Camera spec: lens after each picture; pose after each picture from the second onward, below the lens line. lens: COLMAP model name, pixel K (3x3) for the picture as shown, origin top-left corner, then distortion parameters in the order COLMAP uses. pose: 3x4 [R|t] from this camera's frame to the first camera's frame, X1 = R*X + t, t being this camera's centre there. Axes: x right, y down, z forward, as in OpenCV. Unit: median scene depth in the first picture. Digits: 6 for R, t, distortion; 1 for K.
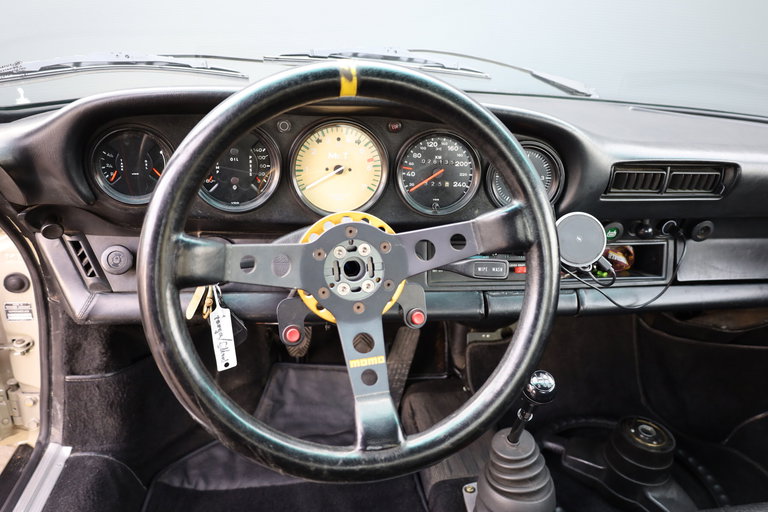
lens RADIAL K [[562.7, 0, 383.2], [0, 562.7, 254.3], [0, 0, 1]] dist [-0.015244, 0.000605]
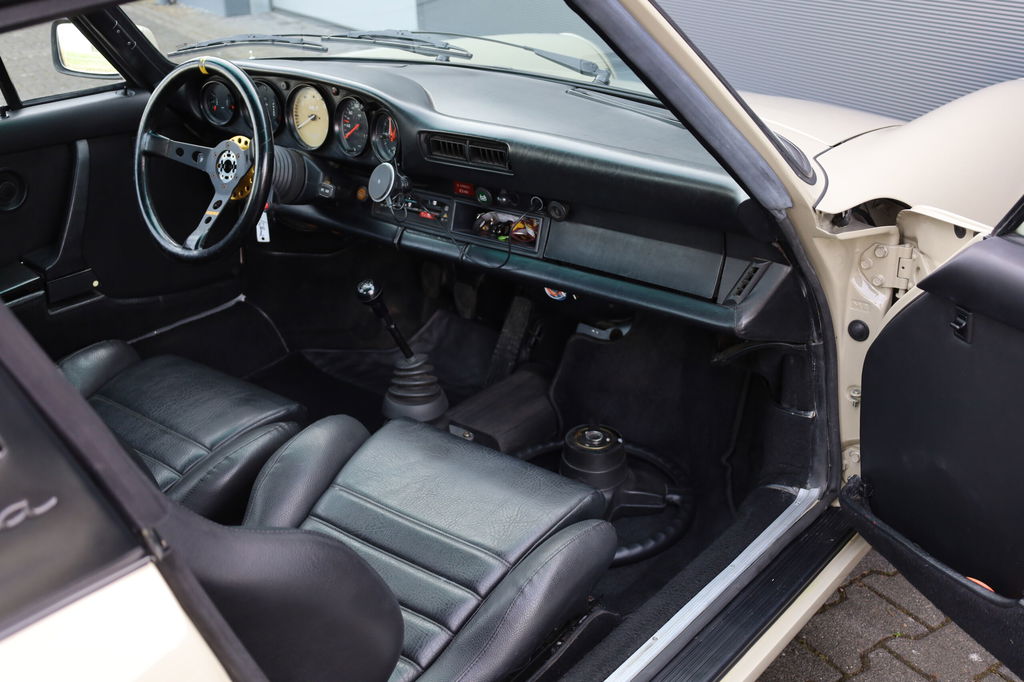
lens RADIAL K [[1128.6, 0, 509.7], [0, 1128.6, 341.5], [0, 0, 1]] dist [0.007748, 0.000000]
pose [[0.641918, 0.230263, -0.731382, 2.208568], [-0.217531, 0.969343, 0.114258, -0.026677], [0.735270, 0.085754, 0.672328, -0.492952]]
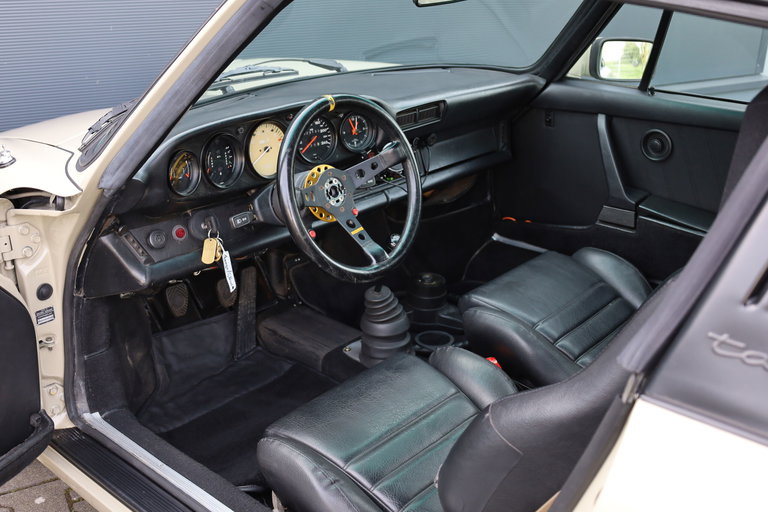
lens RADIAL K [[846.4, 0, 384.1], [0, 846.4, 253.5], [0, 0, 1]] dist [0.007748, 0.000000]
pose [[0.787498, -0.285651, 0.546122, -1.074469], [0.276035, 0.955735, 0.101863, -0.014171], [-0.551045, 0.070532, 0.831489, -1.059650]]
